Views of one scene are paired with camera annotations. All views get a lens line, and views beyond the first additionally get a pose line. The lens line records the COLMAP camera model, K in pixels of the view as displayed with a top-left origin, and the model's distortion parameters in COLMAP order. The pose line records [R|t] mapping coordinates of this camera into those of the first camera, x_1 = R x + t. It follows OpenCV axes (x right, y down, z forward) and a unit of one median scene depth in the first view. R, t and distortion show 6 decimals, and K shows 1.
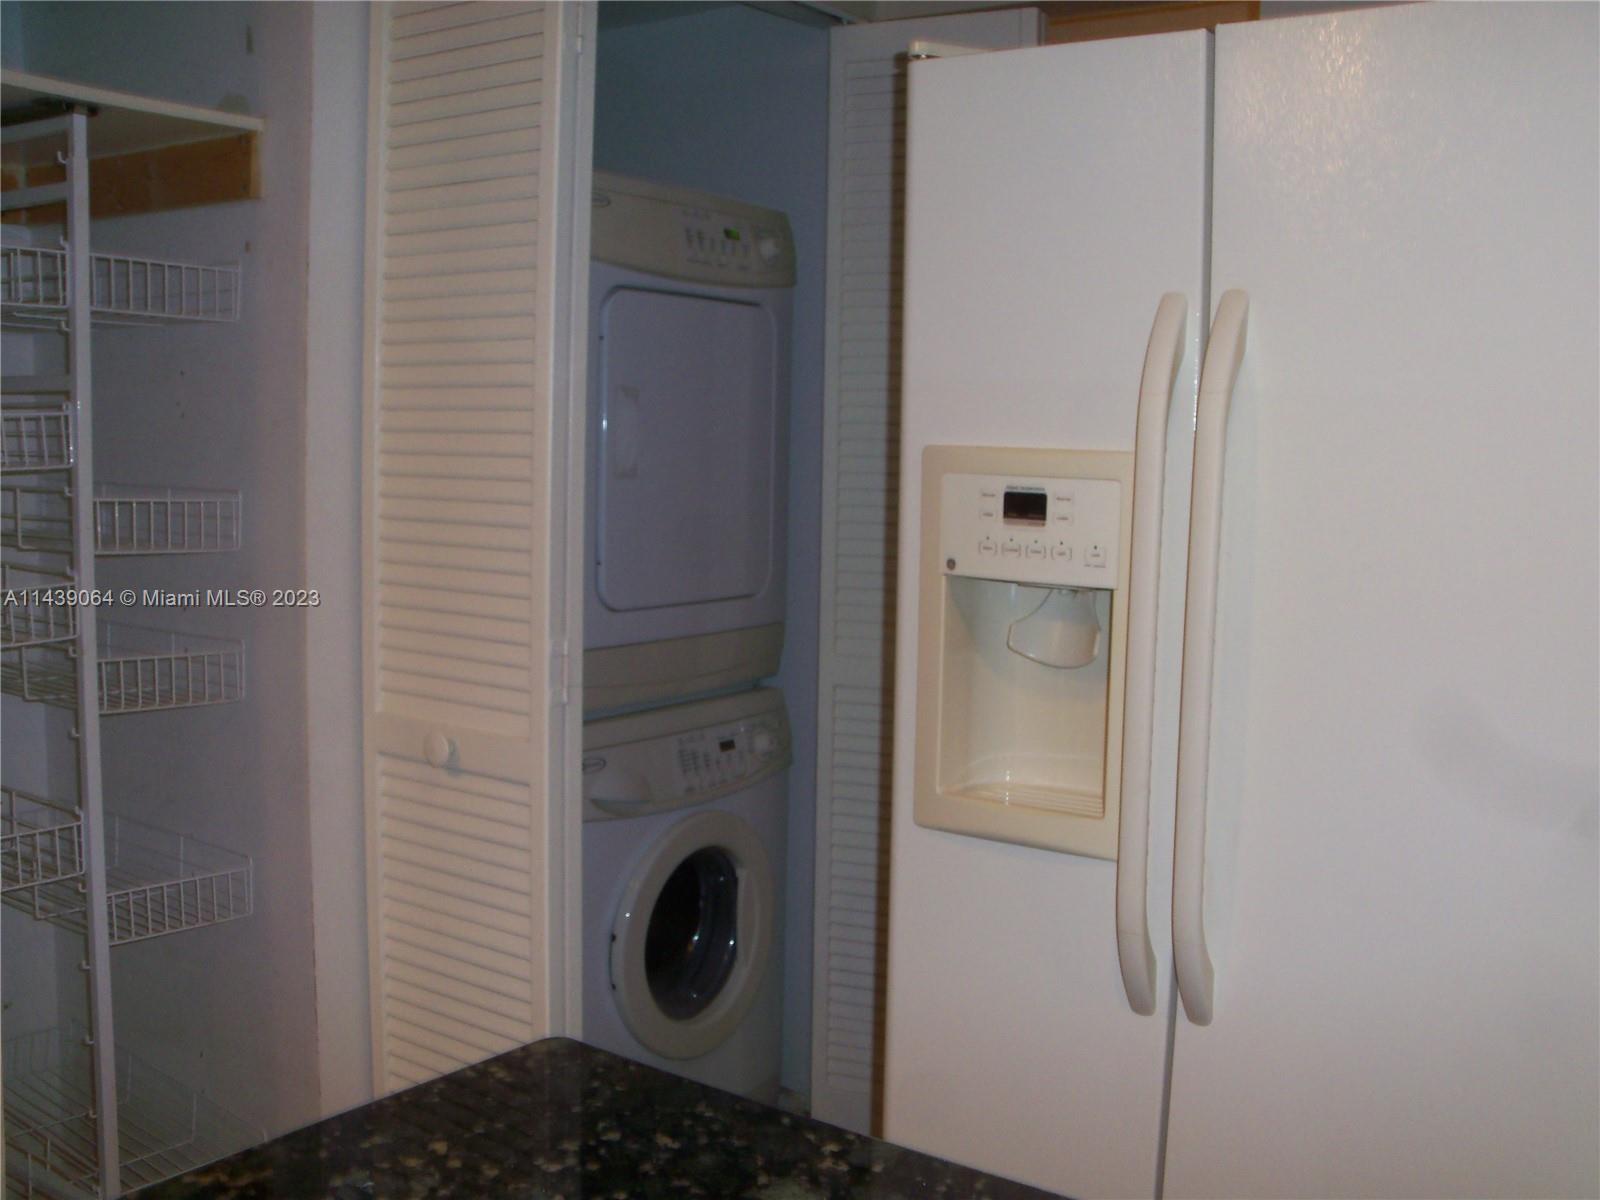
lens RADIAL K [[1645.1, 0, 803.4], [0, 1645.1, 597.5], [0, 0, 1]] dist [-0.294507, 0.295488]
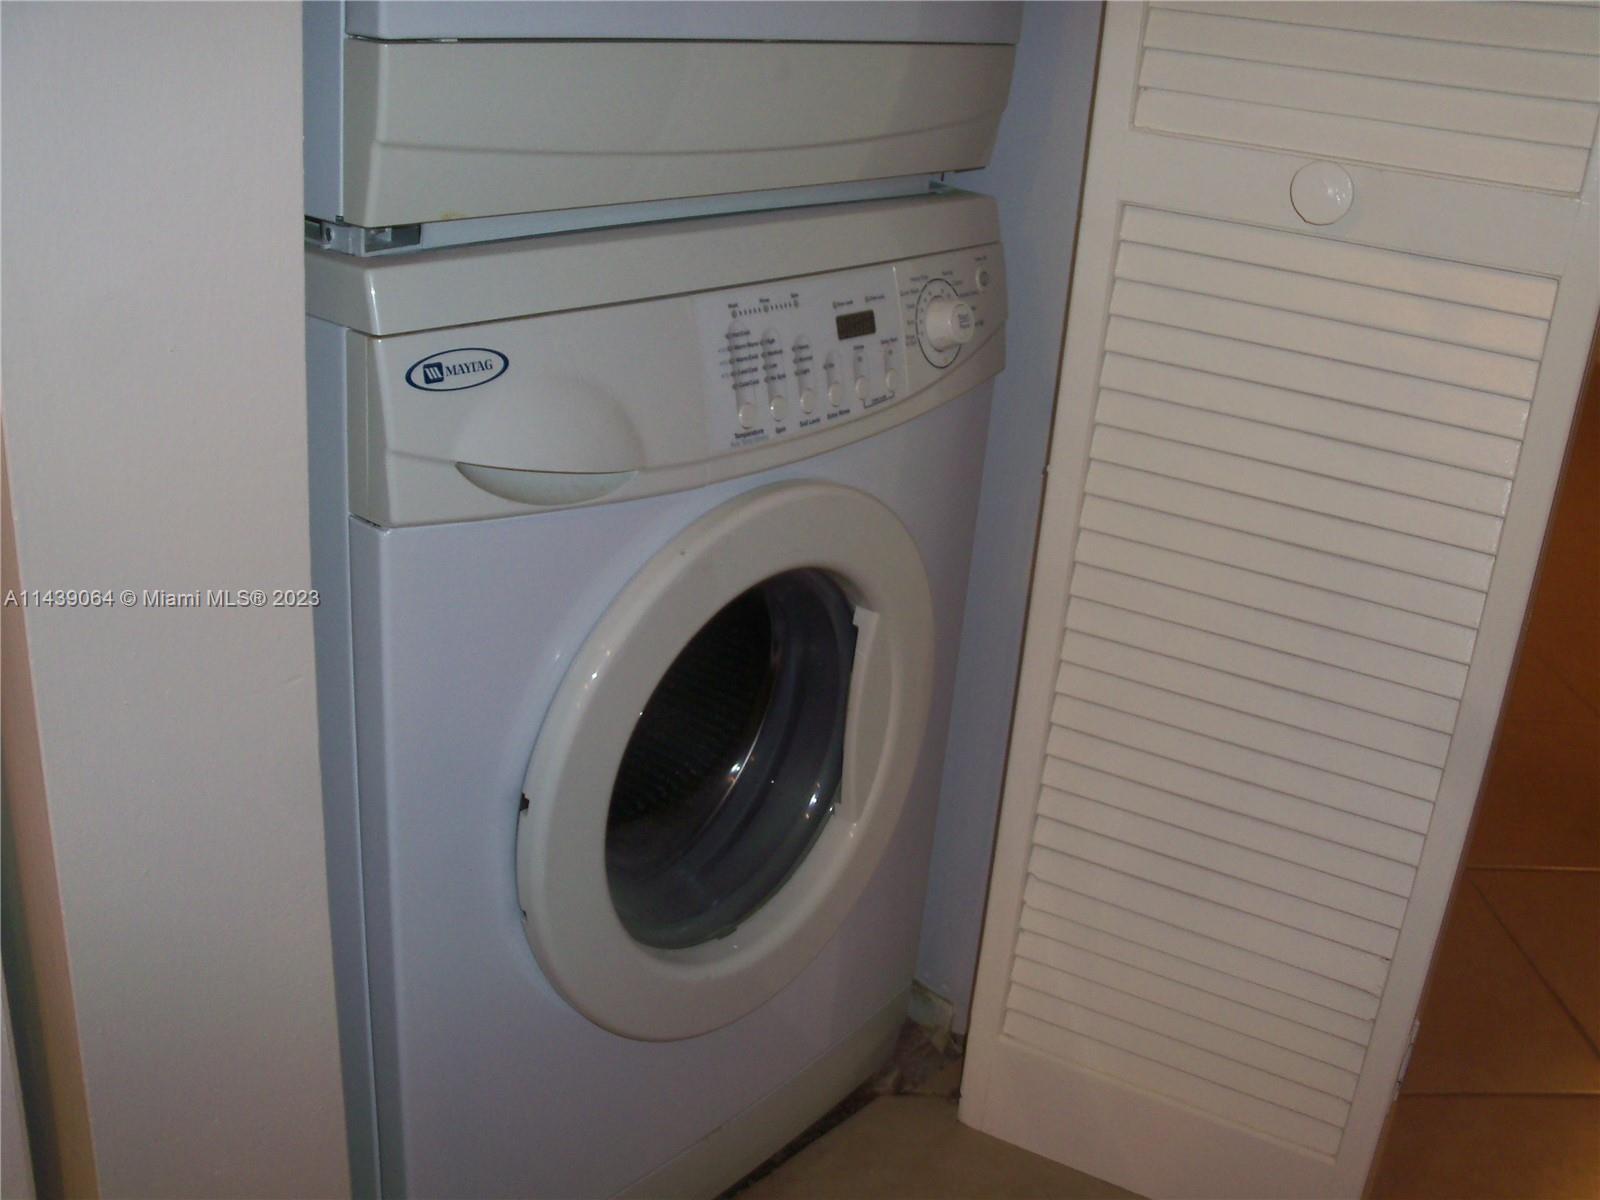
lens RADIAL K [[1645.1, 0, 803.4], [0, 1645.1, 597.5], [0, 0, 1]] dist [-0.294507, 0.295488]
pose [[0.991706, 0.097998, -0.083162, -0.019198], [-0.070300, 0.955247, 0.287335, 0.039484], [0.107598, -0.279106, 0.954213, 0.595116]]
